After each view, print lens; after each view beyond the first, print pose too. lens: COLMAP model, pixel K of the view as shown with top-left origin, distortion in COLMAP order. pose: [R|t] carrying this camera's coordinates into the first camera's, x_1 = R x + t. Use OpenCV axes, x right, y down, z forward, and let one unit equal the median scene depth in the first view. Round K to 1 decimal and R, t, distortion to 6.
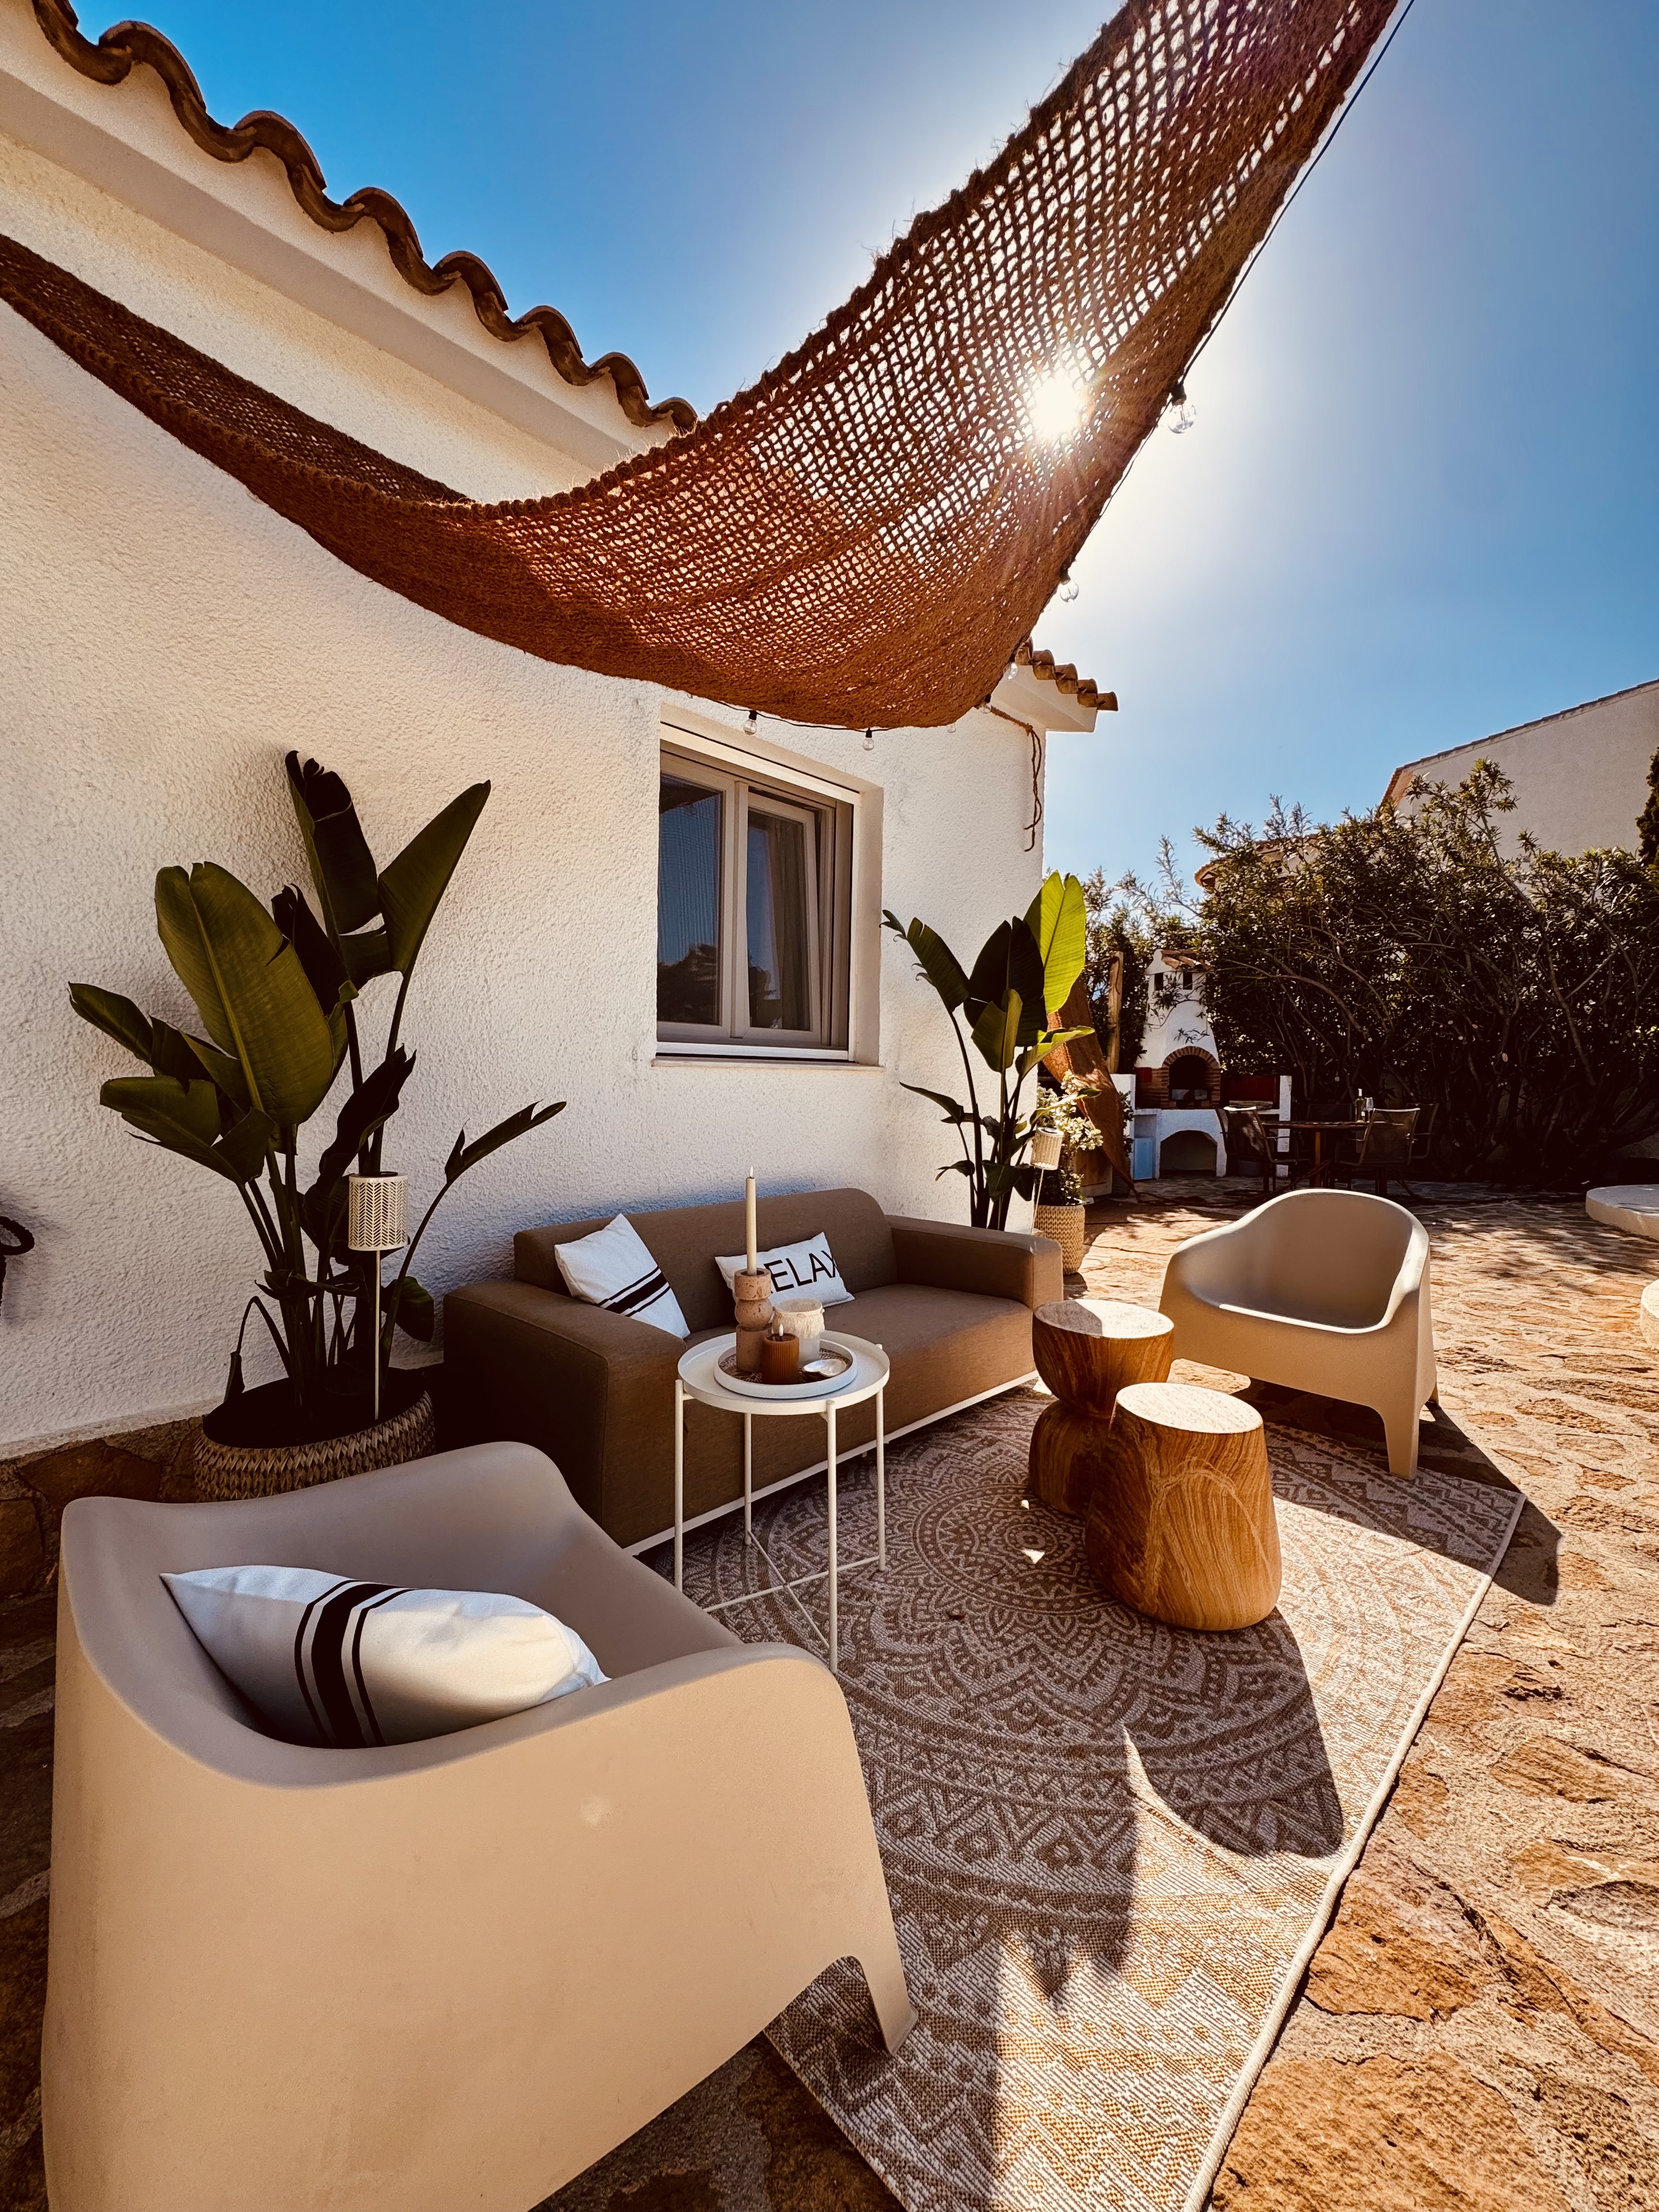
lens RADIAL K [[895.5, 0, 834.9], [0, 895.5, 1106.2], [0, 0, 1]] dist [-0.002238, 0.000052]
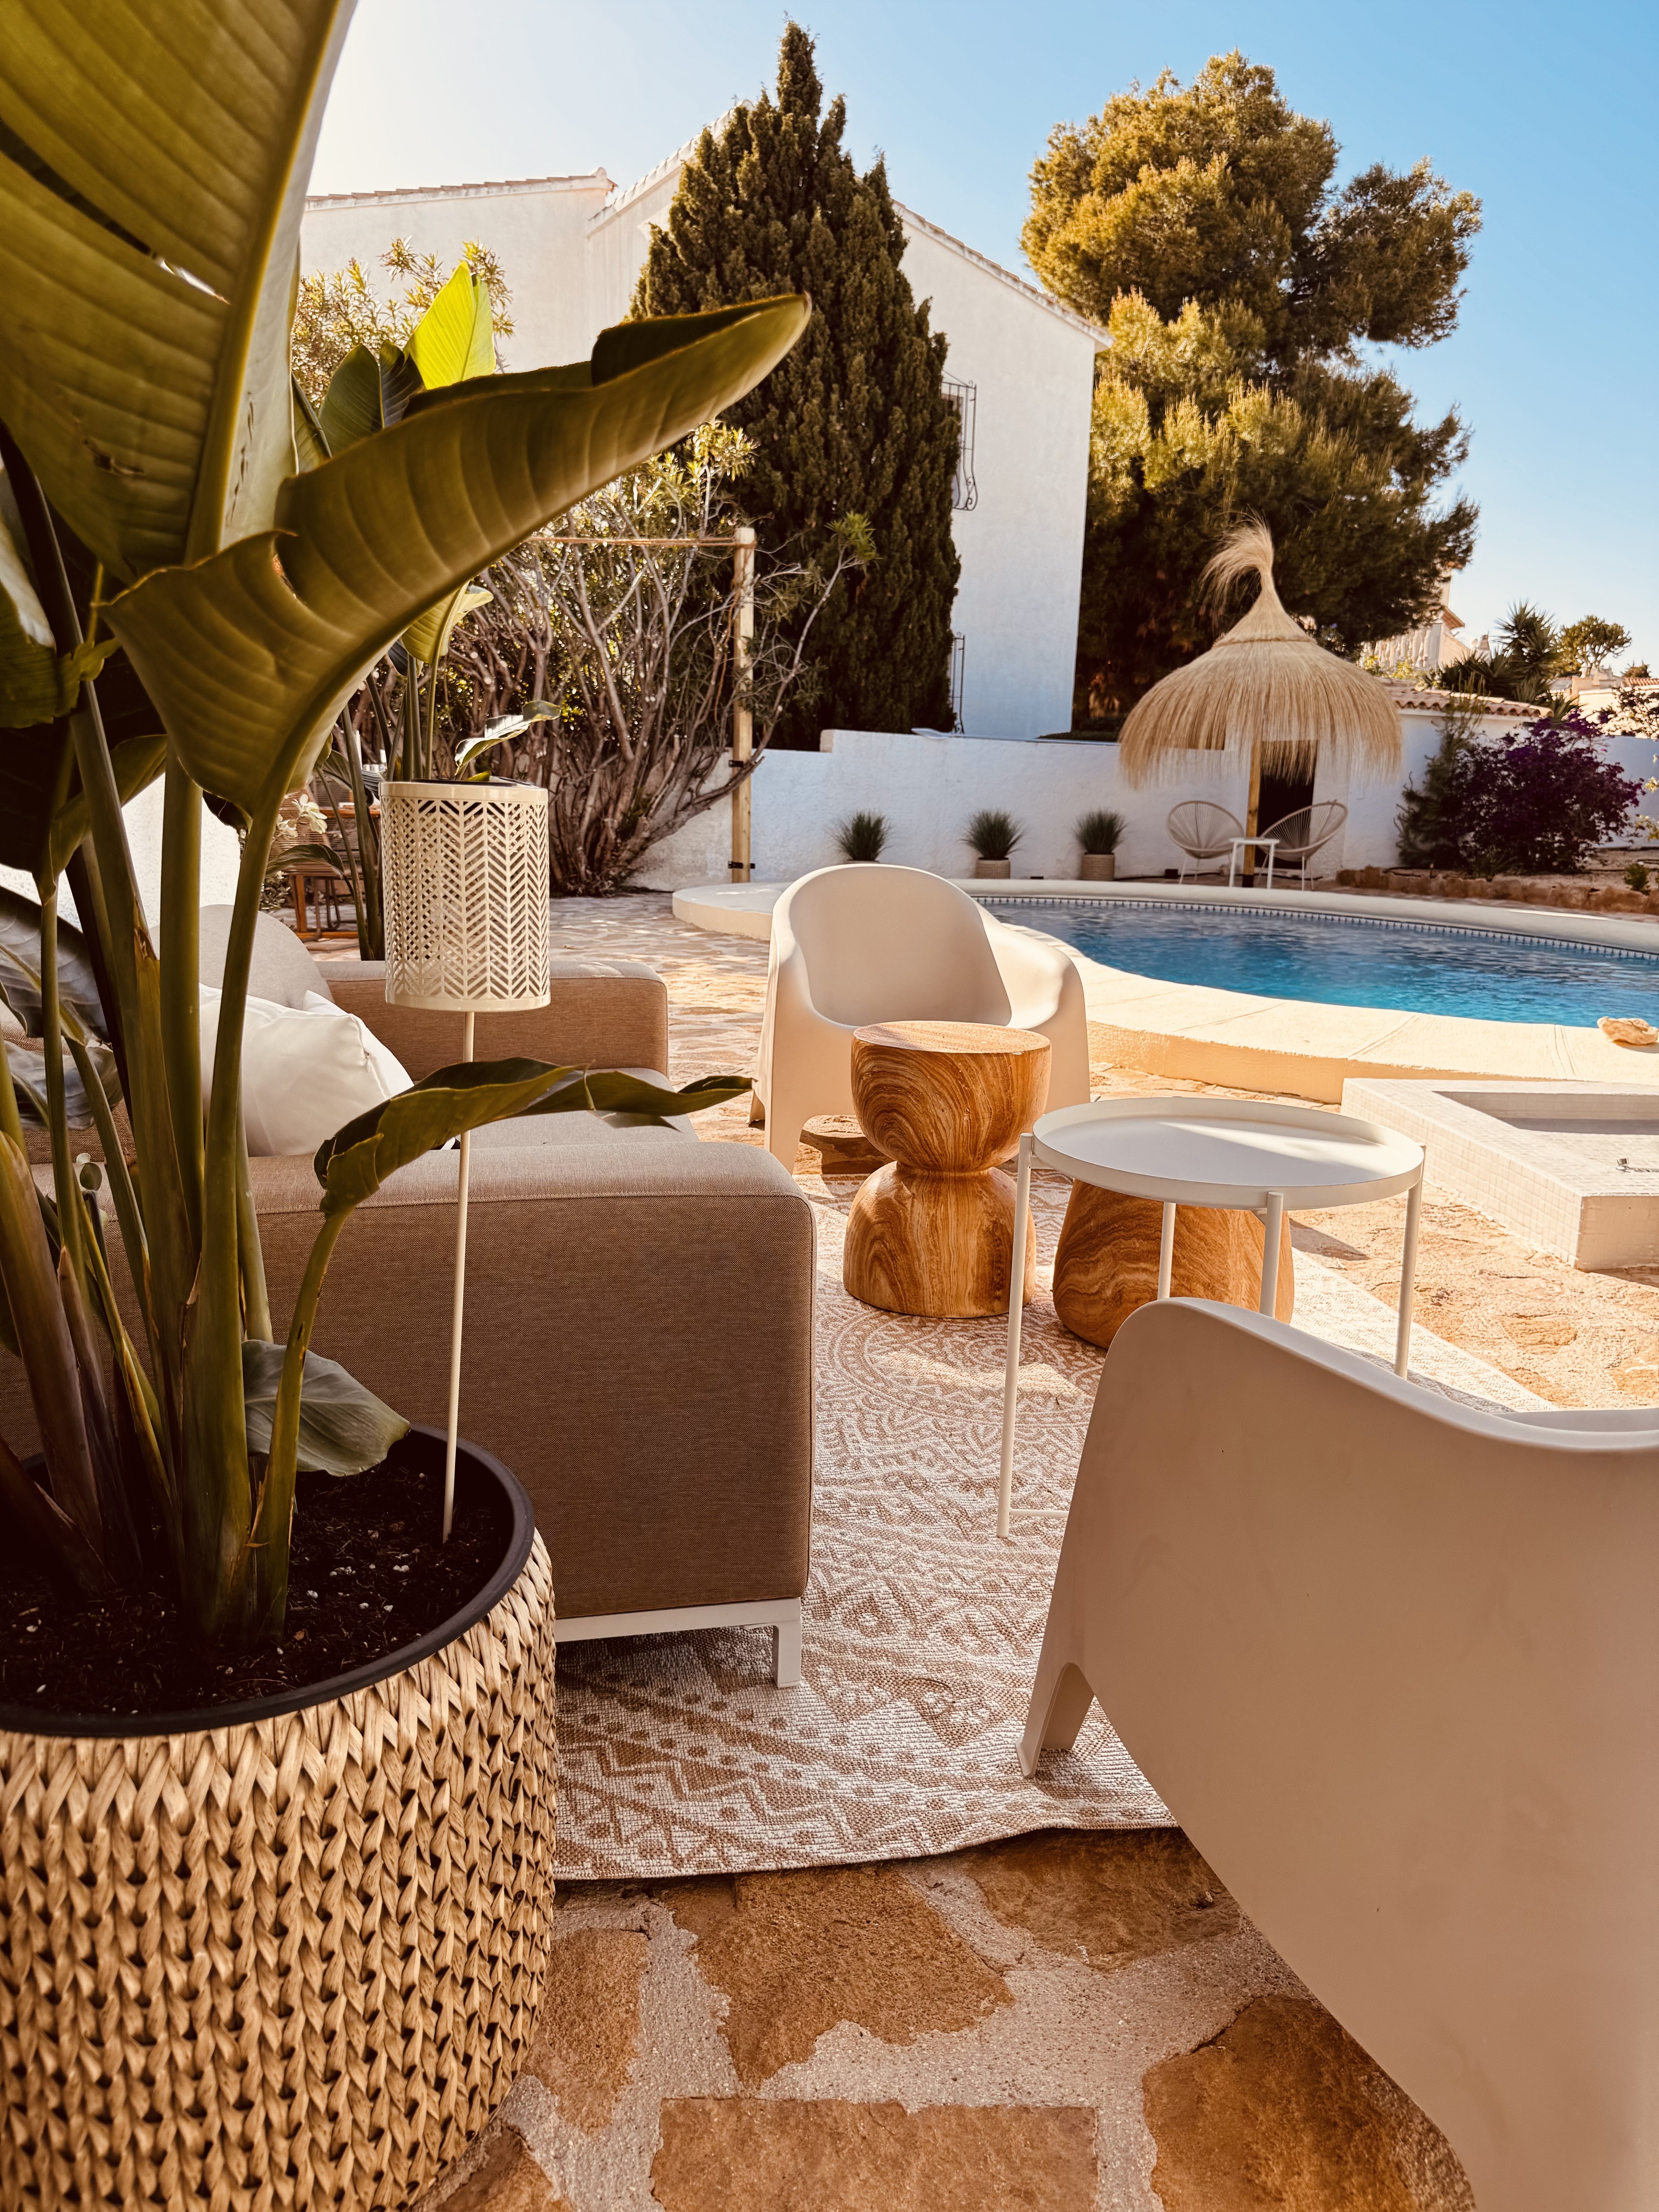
lens RADIAL K [[1580.6, 0, 836.8], [0, 1580.6, 1096.6], [0, 0, 1]] dist [0.038908, -0.045749]
pose [[0.516177, -0.155786, 0.842195, -0.710450], [-0.003046, 0.982979, 0.183695, 0.057588], [-0.856476, -0.097384, 0.506917, 0.434913]]
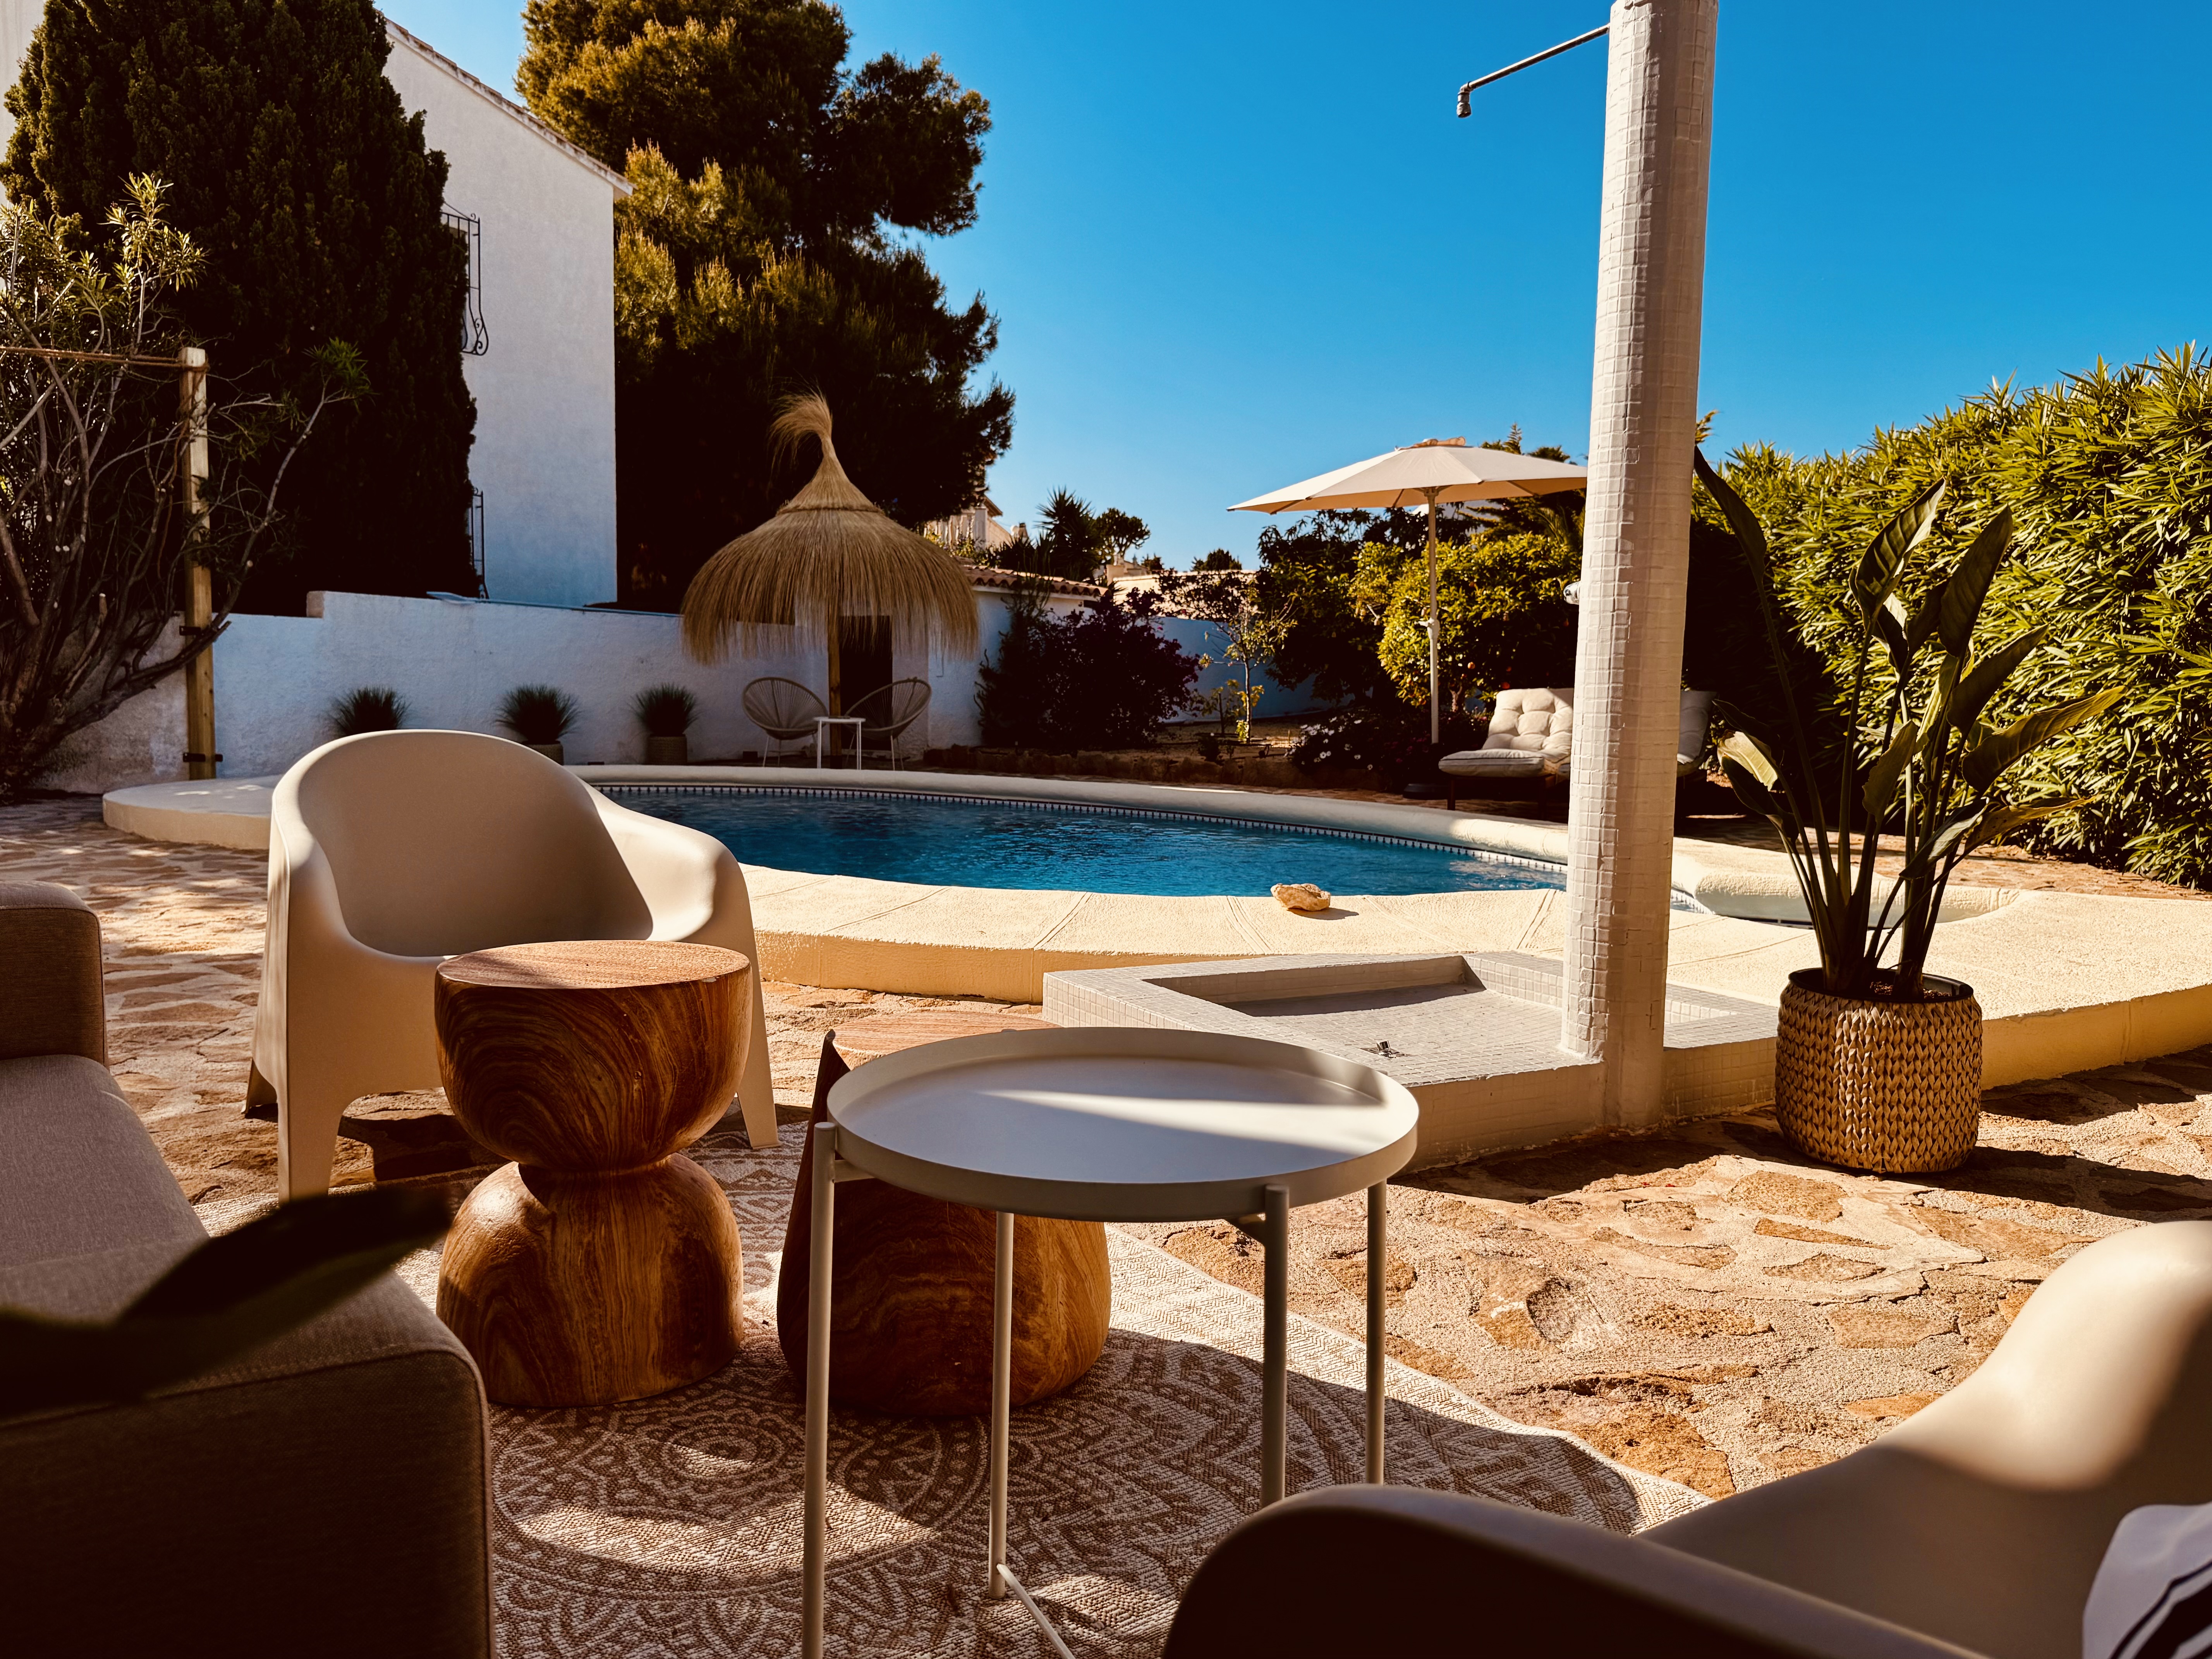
lens RADIAL K [[1712.5, 0, 1093.6], [0, 1712.5, 823.7], [0, 0, 1]] dist [0.039414, -0.056536]
pose [[0.121970, -0.080766, 0.989242, -0.483908], [0.009113, 0.996733, 0.080254, 0.093841], [-0.992492, -0.000774, 0.122308, 0.606945]]
